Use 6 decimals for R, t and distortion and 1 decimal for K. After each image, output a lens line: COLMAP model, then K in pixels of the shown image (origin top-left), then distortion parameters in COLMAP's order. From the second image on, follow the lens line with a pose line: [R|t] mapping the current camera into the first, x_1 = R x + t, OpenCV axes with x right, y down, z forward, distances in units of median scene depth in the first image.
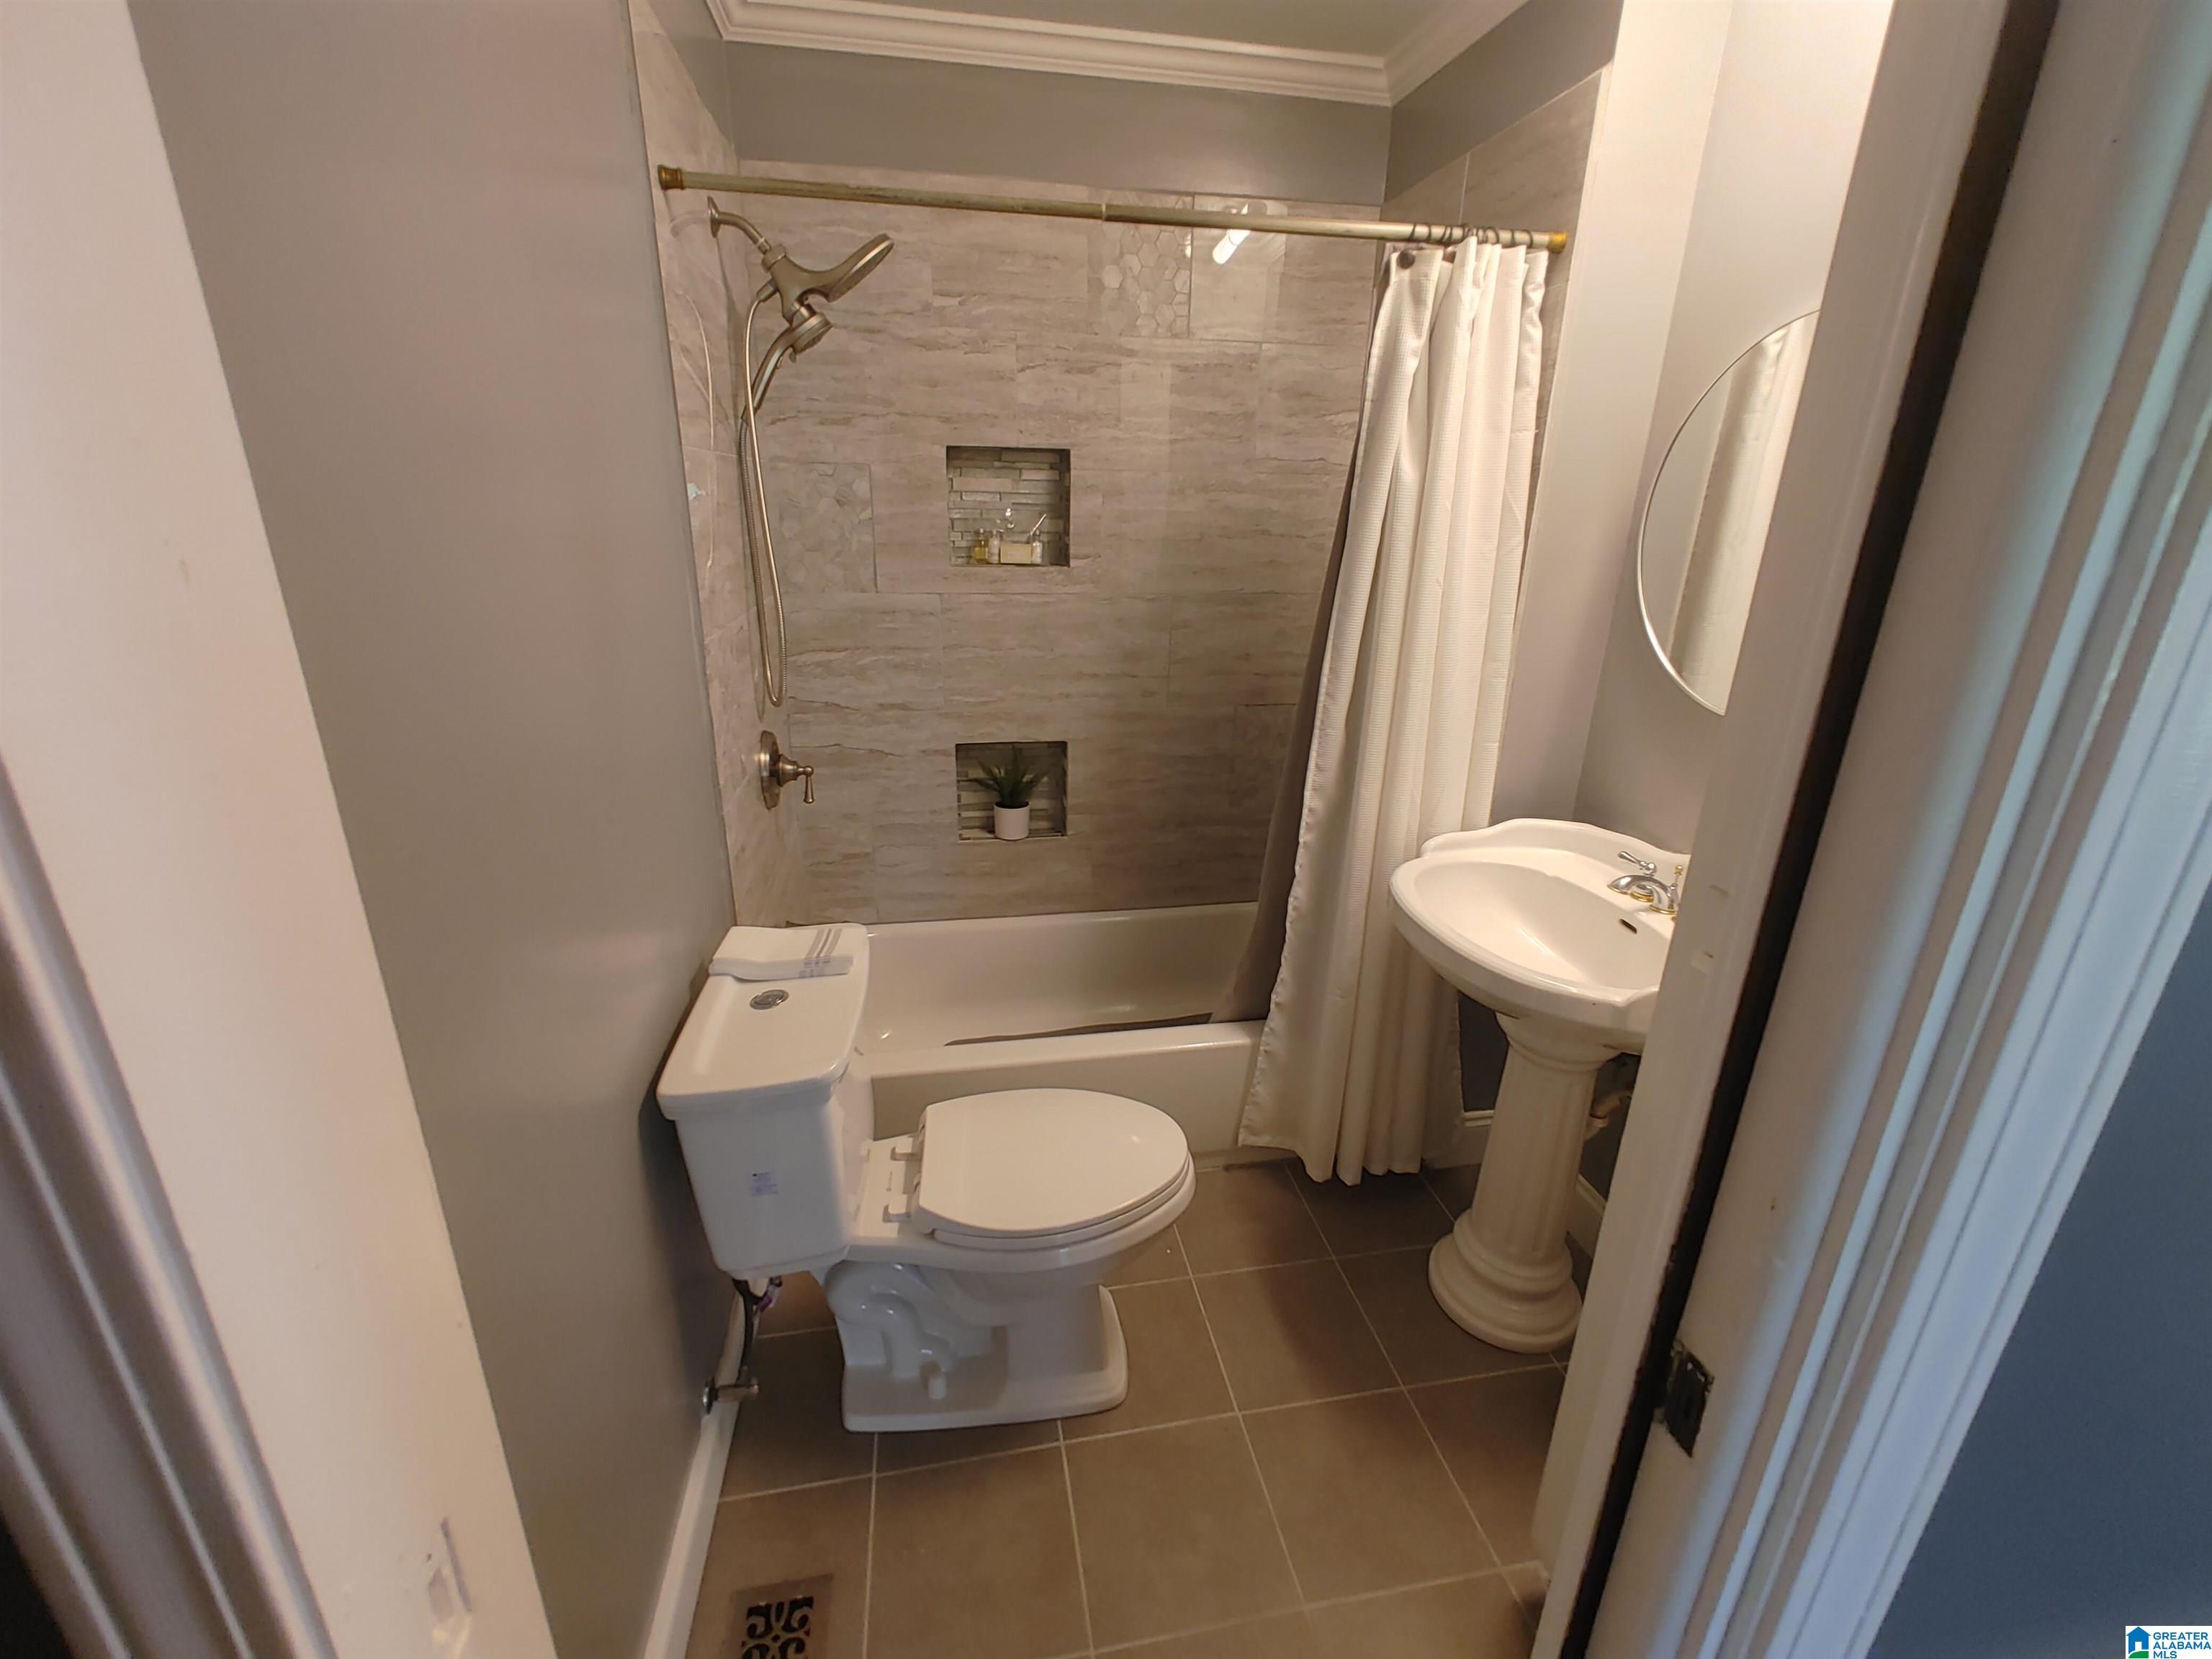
lens RADIAL K [[915.1, 0, 1104.3], [0, 915.1, 820.5], [0, 0, 1]] dist [-0.001437, 0.000232]
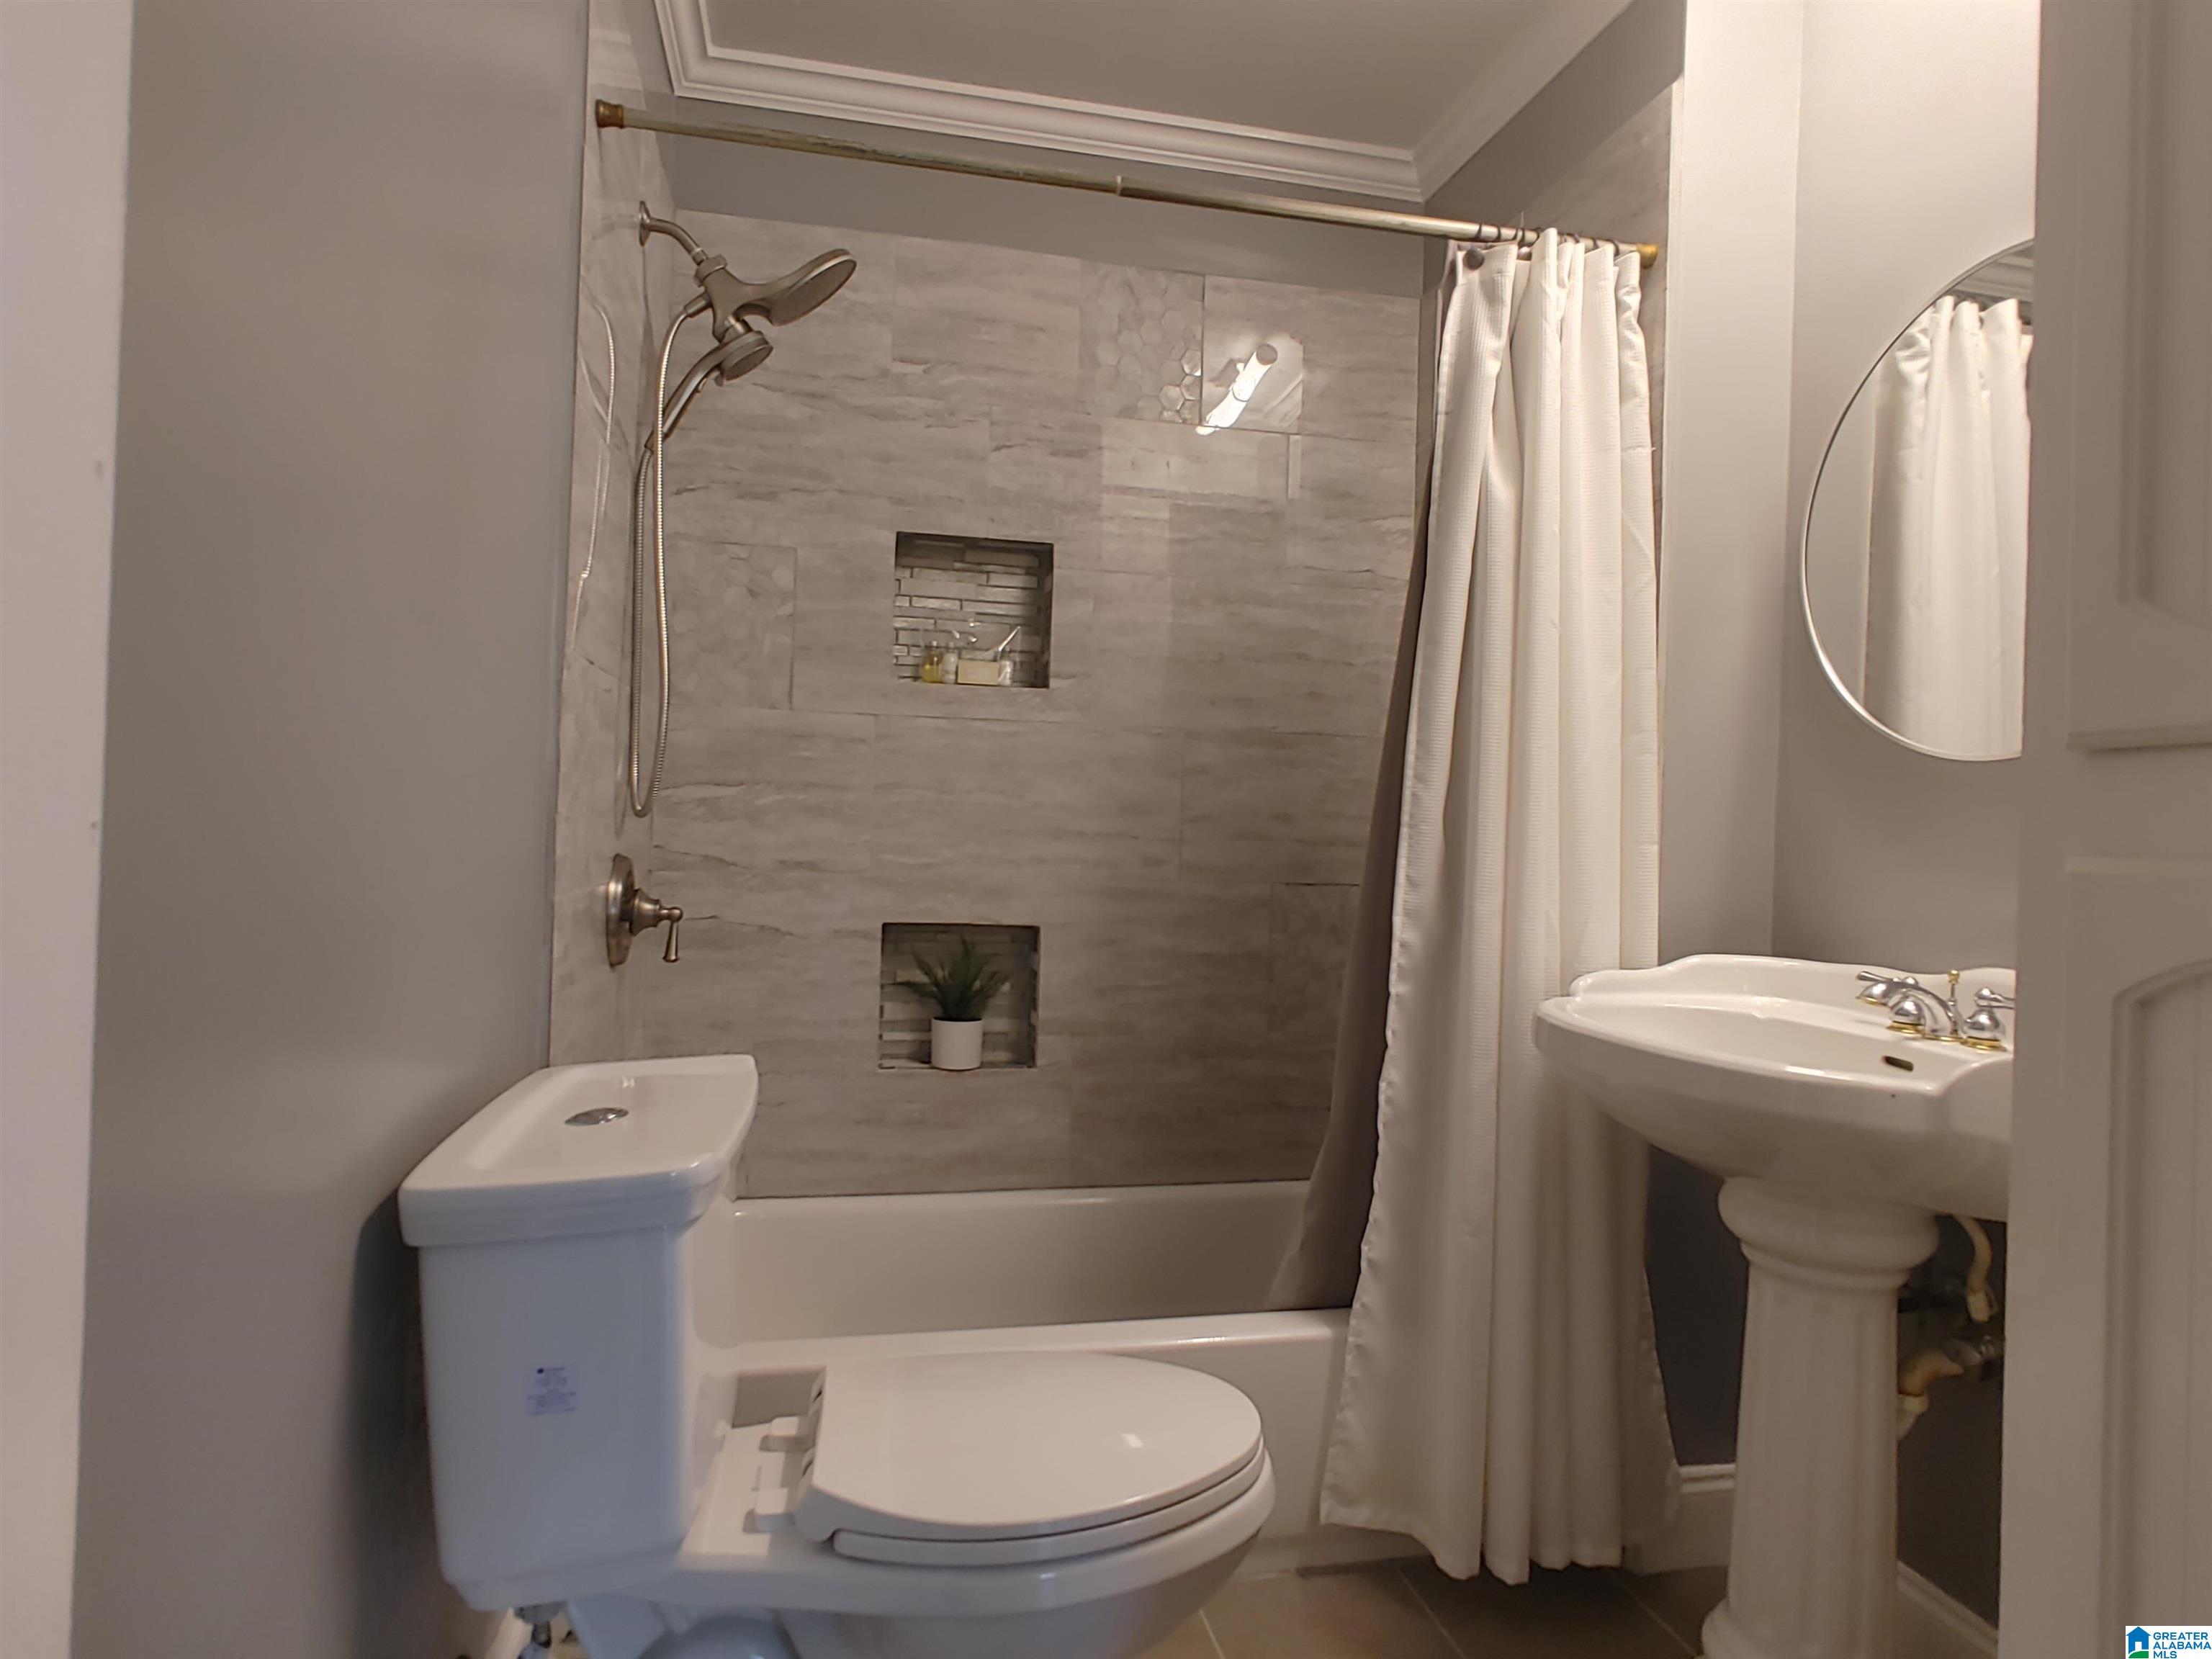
lens RADIAL K [[1233.9, 0, 1096.6], [0, 1233.9, 822.1], [0, 0, 1]] dist [-0.002725, 0.004409]
pose [[0.999348, 0.012982, 0.033684, -0.037286], [-0.001297, 0.945410, -0.325881, 0.189066], [-0.036076, 0.325625, 0.944810, 0.083026]]
